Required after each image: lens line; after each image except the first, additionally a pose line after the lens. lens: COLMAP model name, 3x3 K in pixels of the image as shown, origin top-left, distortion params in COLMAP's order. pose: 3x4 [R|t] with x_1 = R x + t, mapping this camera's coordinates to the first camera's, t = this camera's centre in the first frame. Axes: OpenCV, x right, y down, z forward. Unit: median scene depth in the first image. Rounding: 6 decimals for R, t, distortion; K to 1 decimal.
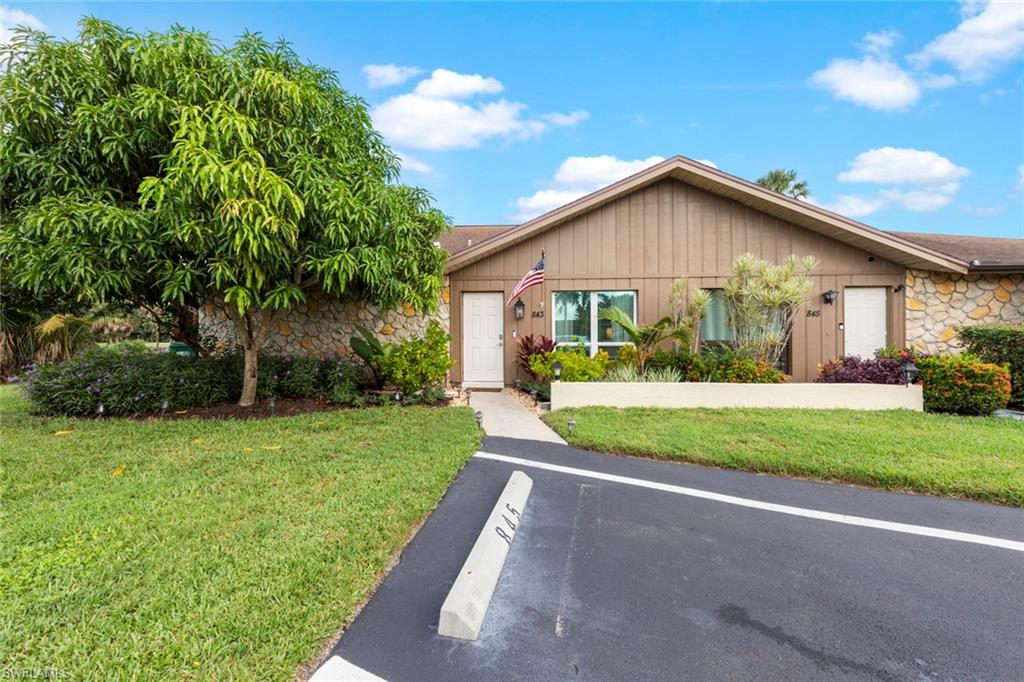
lens RADIAL K [[435.7, 0, 514.5], [0, 435.7, 343.3], [0, 0, 1]] dist [0.002530, 0.000275]
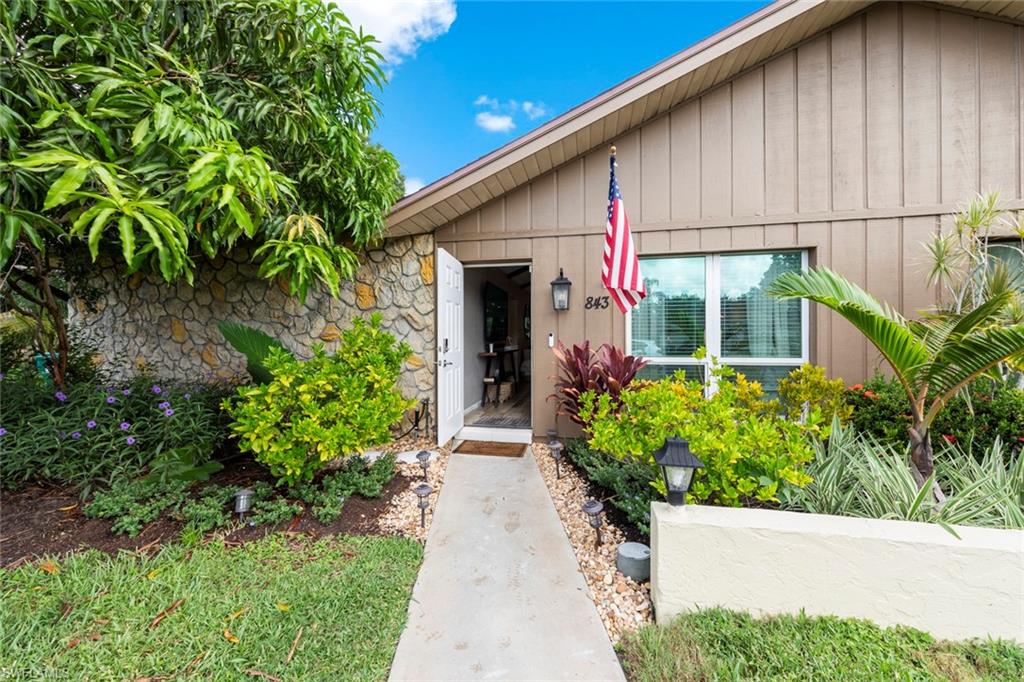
lens RADIAL K [[402.4, 0, 508.2], [0, 402.4, 341.0], [0, 0, 1]] dist [0.001718, 0.000141]
pose [[0.989641, 0.000751, -0.143563, 0.018285], [-0.001708, 0.999977, -0.006543, -0.018310], [0.143554, 0.006720, 0.989620, 0.540449]]
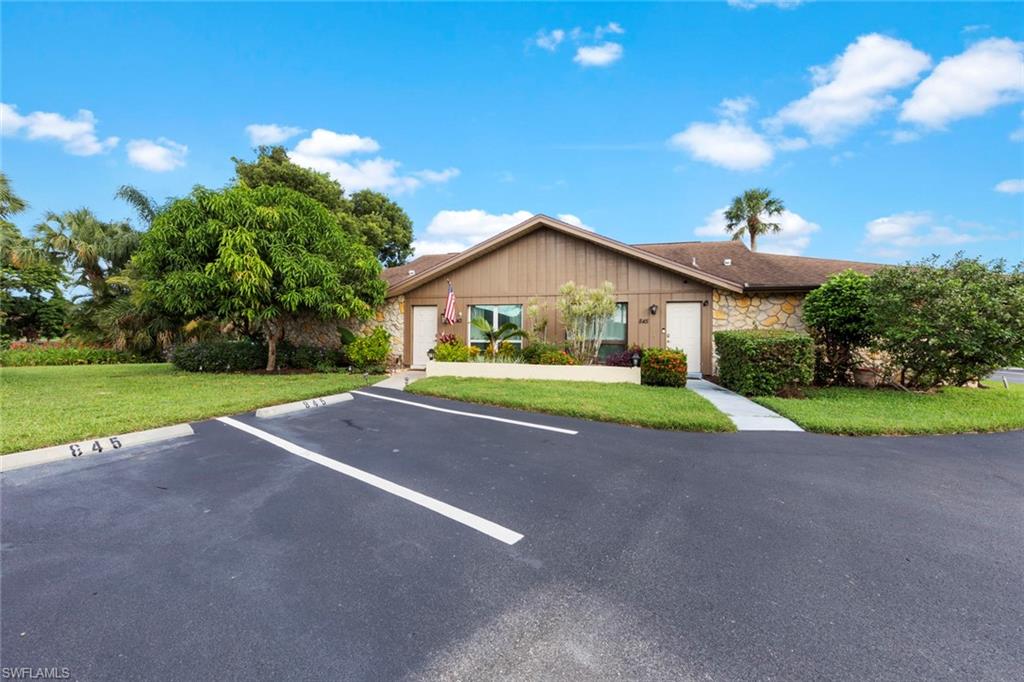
lens RADIAL K [[435.7, 0, 514.5], [0, 435.7, 343.3], [0, 0, 1]] dist [0.002530, 0.000275]
pose [[0.979961, 0.015185, -0.198609, 0.566140], [-0.017229, 0.999815, -0.008571, 0.021066], [0.198442, 0.011821, 0.980041, -0.443473]]
